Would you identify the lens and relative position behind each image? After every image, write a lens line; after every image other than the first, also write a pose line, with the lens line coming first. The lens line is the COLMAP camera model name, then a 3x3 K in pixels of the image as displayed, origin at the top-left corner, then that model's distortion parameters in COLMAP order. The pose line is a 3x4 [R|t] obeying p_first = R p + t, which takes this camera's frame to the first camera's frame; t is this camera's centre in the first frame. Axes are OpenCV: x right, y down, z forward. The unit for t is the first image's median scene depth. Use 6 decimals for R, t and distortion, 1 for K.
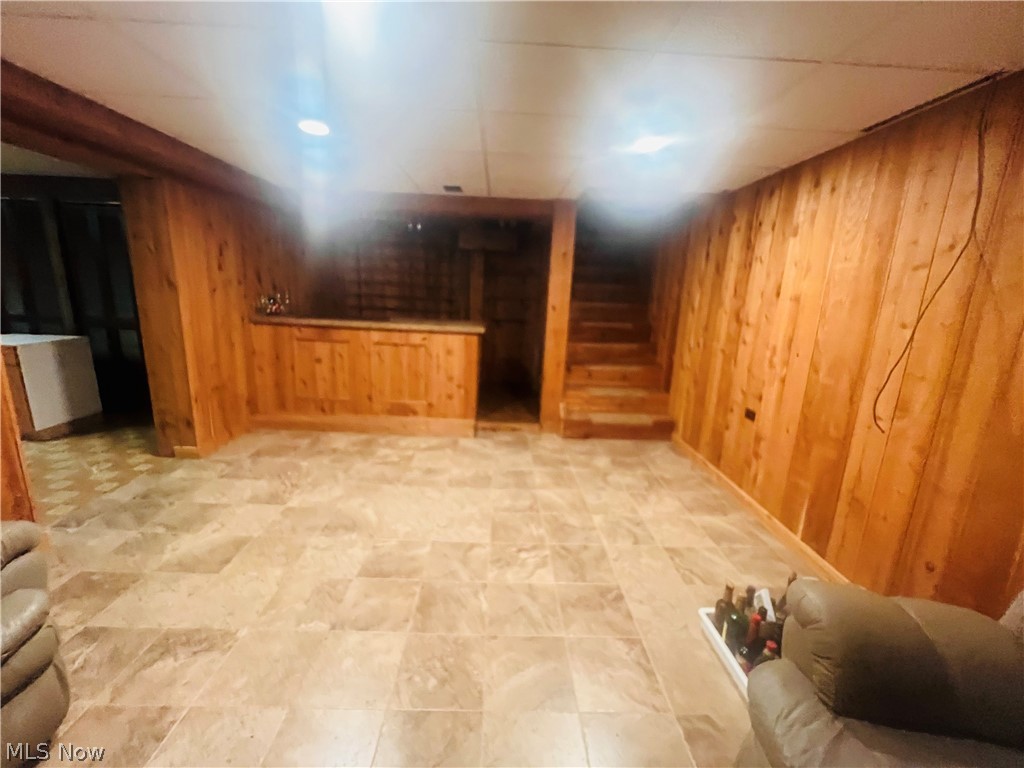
lens RADIAL K [[417.3, 0, 512.9], [0, 417.3, 384.6], [0, 0, 1]] dist [-0.007965, 0.000708]
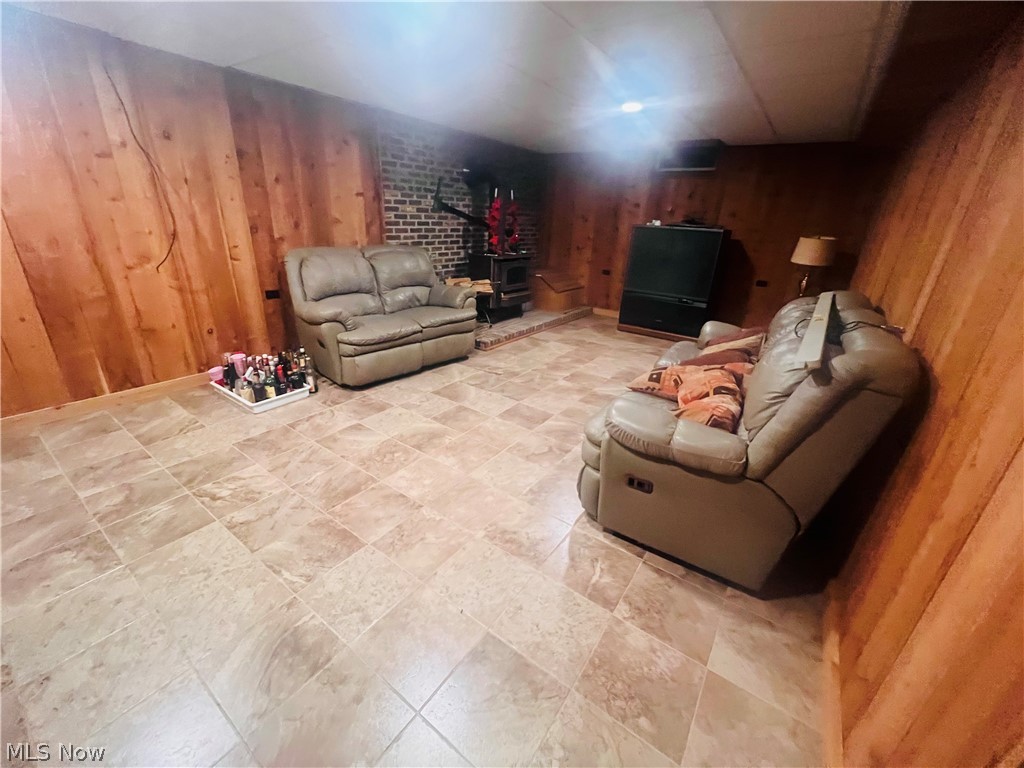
lens RADIAL K [[417.3, 0, 513.1], [0, 417.3, 377.7], [0, 0, 1]] dist [-0.007965, 0.000708]
pose [[-0.797980, -0.290752, 0.527912, -0.956616], [0.053801, 0.838072, 0.542900, -0.282853], [-0.600277, 0.461626, -0.653122, 1.192453]]
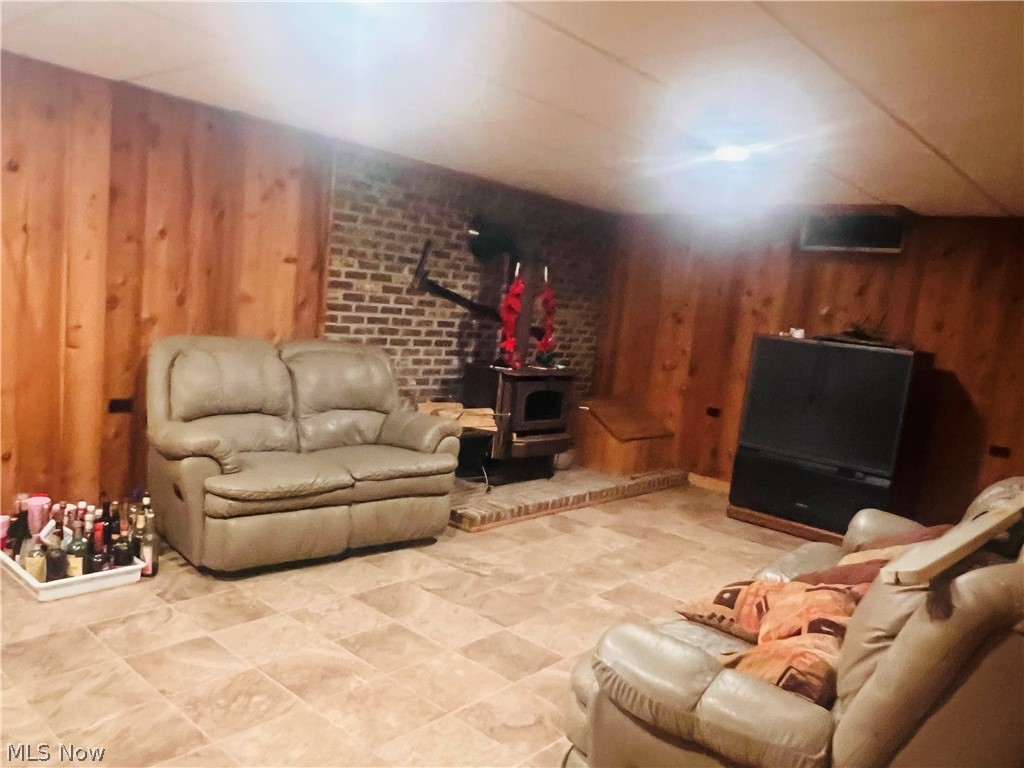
lens RADIAL K [[780.1, 0, 508.7], [0, 780.1, 394.4], [0, 0, 1]] dist [-0.002878, -0.007373]
pose [[-0.727400, -0.200999, 0.656117, -1.129441], [0.017774, 0.950300, 0.310827, -0.305776], [-0.685984, 0.237757, -0.687676, 1.176638]]
